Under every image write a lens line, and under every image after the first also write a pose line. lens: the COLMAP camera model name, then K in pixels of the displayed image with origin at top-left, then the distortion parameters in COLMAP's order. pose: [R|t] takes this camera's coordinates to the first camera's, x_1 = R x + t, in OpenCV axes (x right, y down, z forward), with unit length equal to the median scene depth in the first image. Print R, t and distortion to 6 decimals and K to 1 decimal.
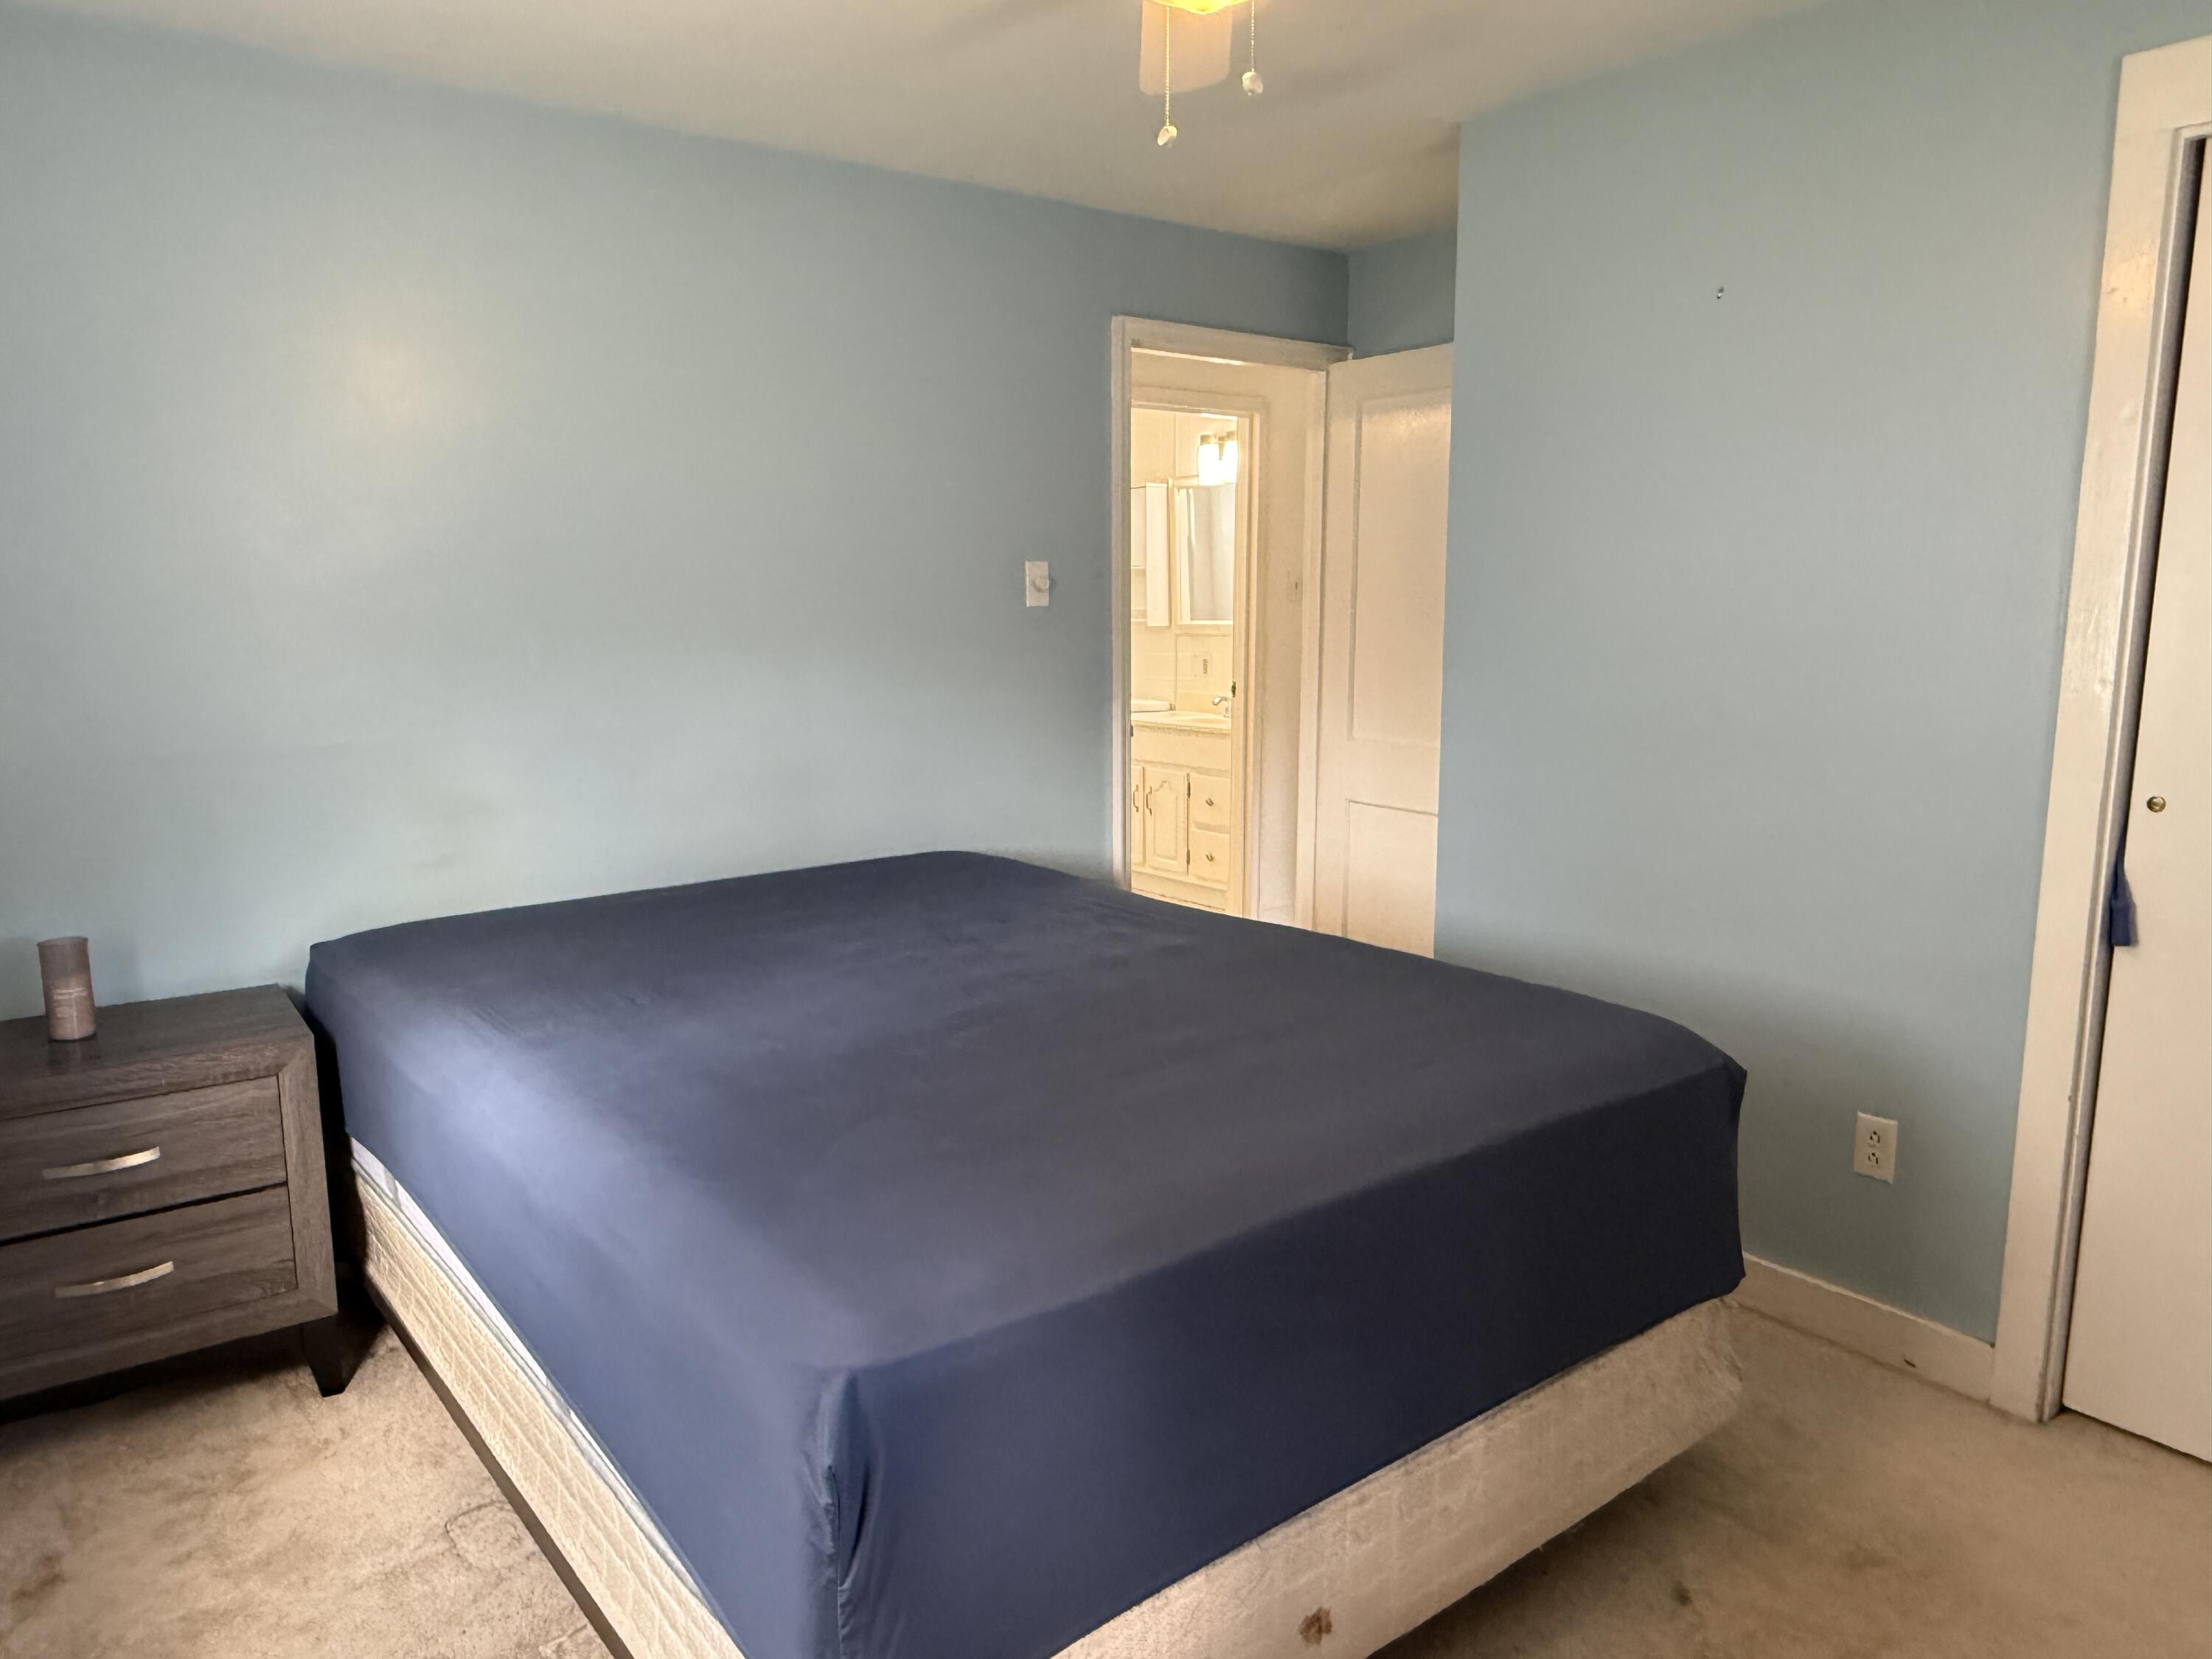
lens RADIAL K [[1492.4, 0, 1104.9], [0, 1492.4, 822.7], [0, 0, 1]] dist [0.006217, -0.002698]
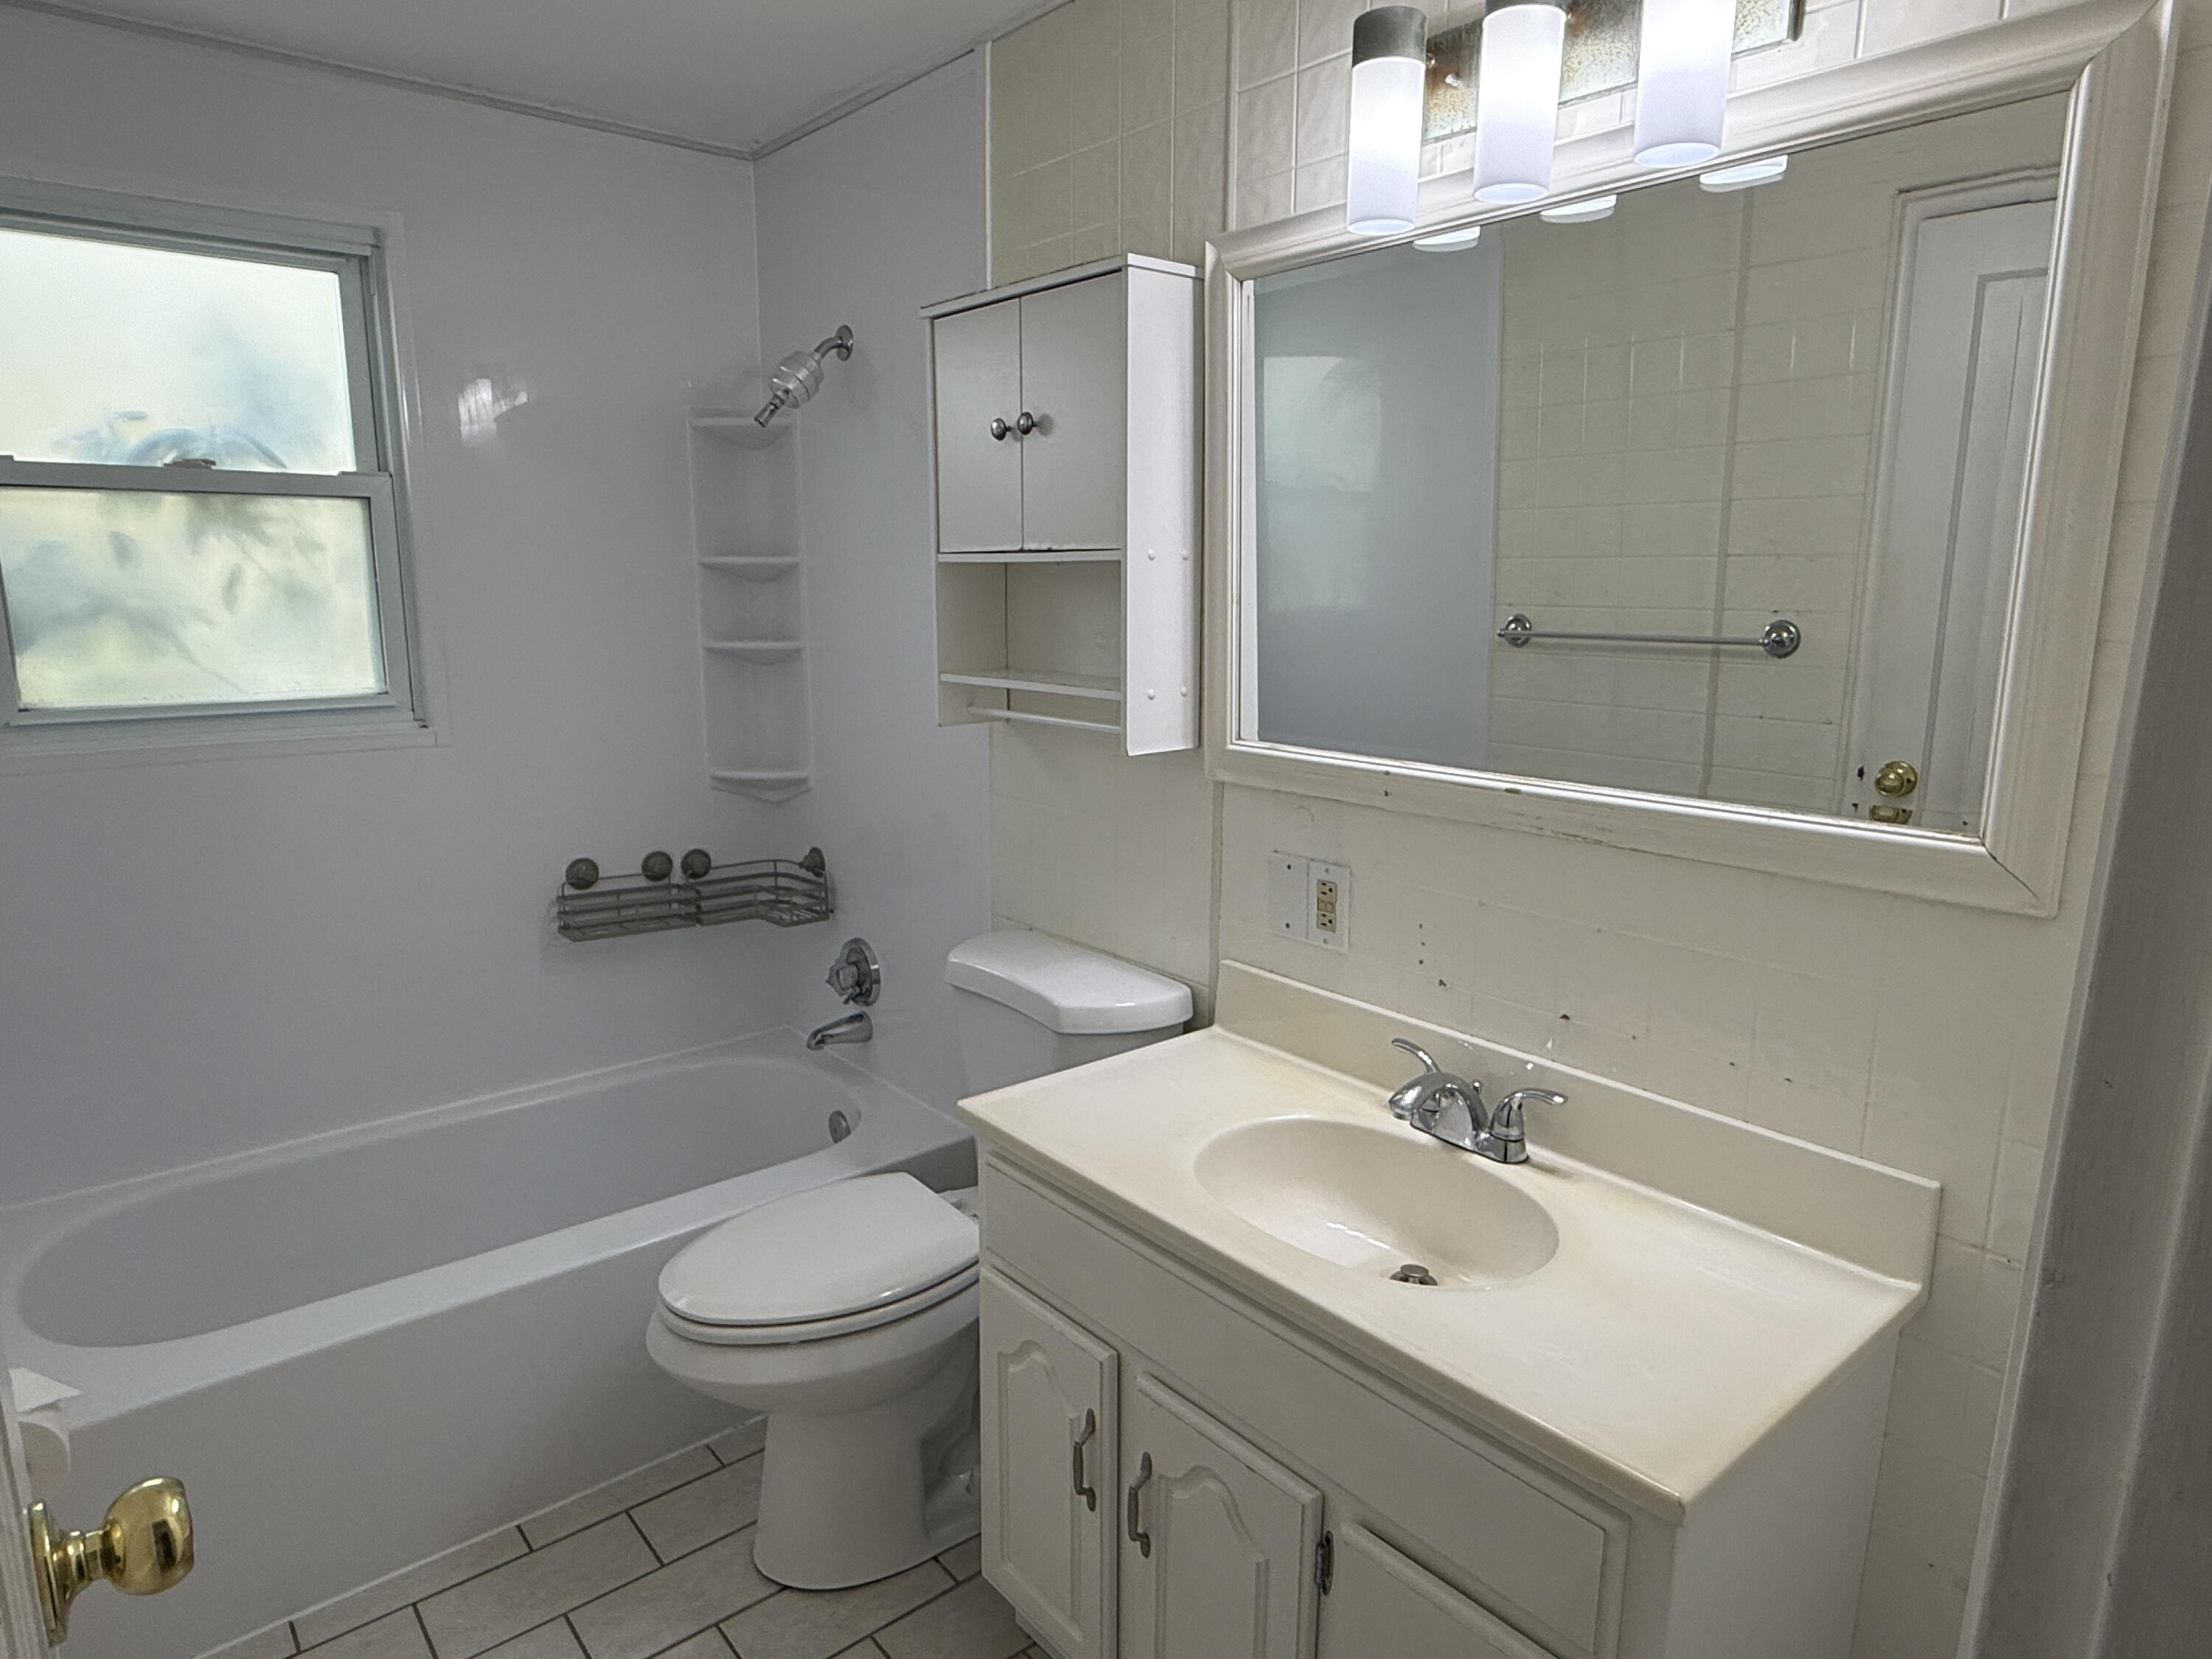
lens RADIAL K [[1332.9, 0, 1105.0], [0, 1332.9, 827.8], [0, 0, 1]] dist [0.026376, 0.000803]
pose [[0.999053, 0.000565, 0.043506, 0.013191], [-0.002554, 0.998952, 0.045692, -0.131567], [-0.043434, -0.045760, 0.998008, 0.743777]]
